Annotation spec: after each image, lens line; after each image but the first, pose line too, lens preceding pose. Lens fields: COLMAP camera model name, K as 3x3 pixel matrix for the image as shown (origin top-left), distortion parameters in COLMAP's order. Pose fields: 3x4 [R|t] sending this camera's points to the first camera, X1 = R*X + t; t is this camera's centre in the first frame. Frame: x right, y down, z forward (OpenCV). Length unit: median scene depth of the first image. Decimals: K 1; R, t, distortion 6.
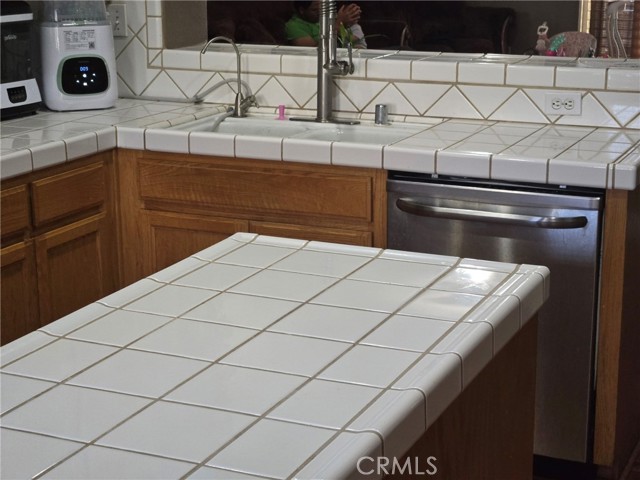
lens RADIAL K [[1202.2, 0, 320.0], [0, 1202.2, 240.0], [0, 0, 1]] dist [-0.043825, 1.211605]
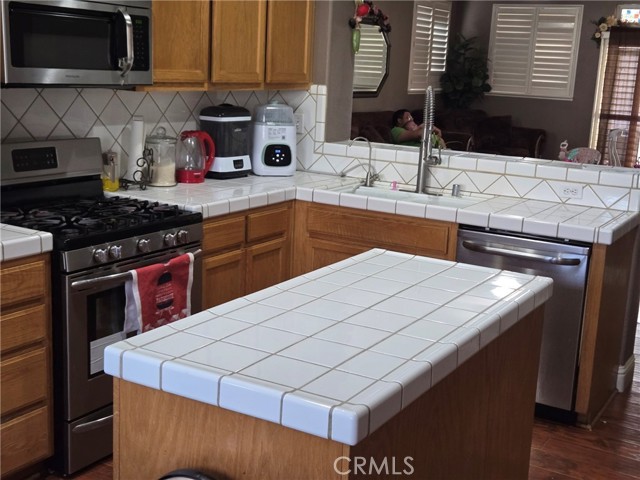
lens RADIAL K [[841.1, 0, 331.6], [0, 841.1, 244.4], [0, 0, 1]] dist [0.111352, -0.055103]
pose [[0.994175, 0.073153, -0.079154, -0.021254], [-0.076421, 0.996310, -0.039072, 0.026177], [0.076003, 0.044894, 0.996096, -0.150498]]
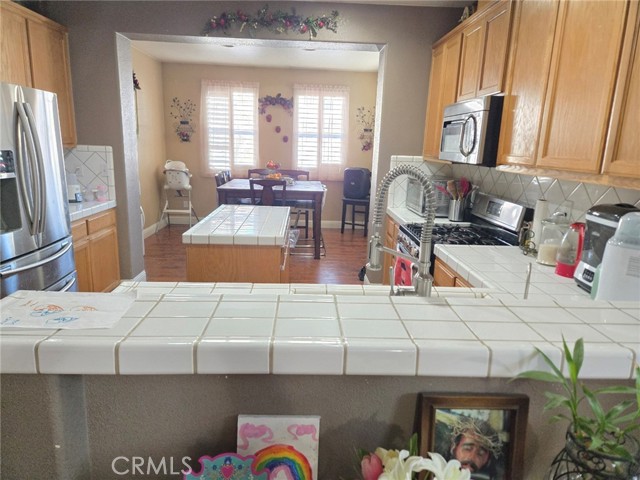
lens RADIAL K [[426.1, 0, 320.0], [0, 426.1, 240.0], [0, 0, 1]] dist [0.056284, -0.054449]
pose [[-0.894980, 0.076143, -0.439561, 0.217335], [-0.138437, 0.889278, 0.435914, -0.319901], [0.424084, 0.450985, -0.785344, 1.223333]]
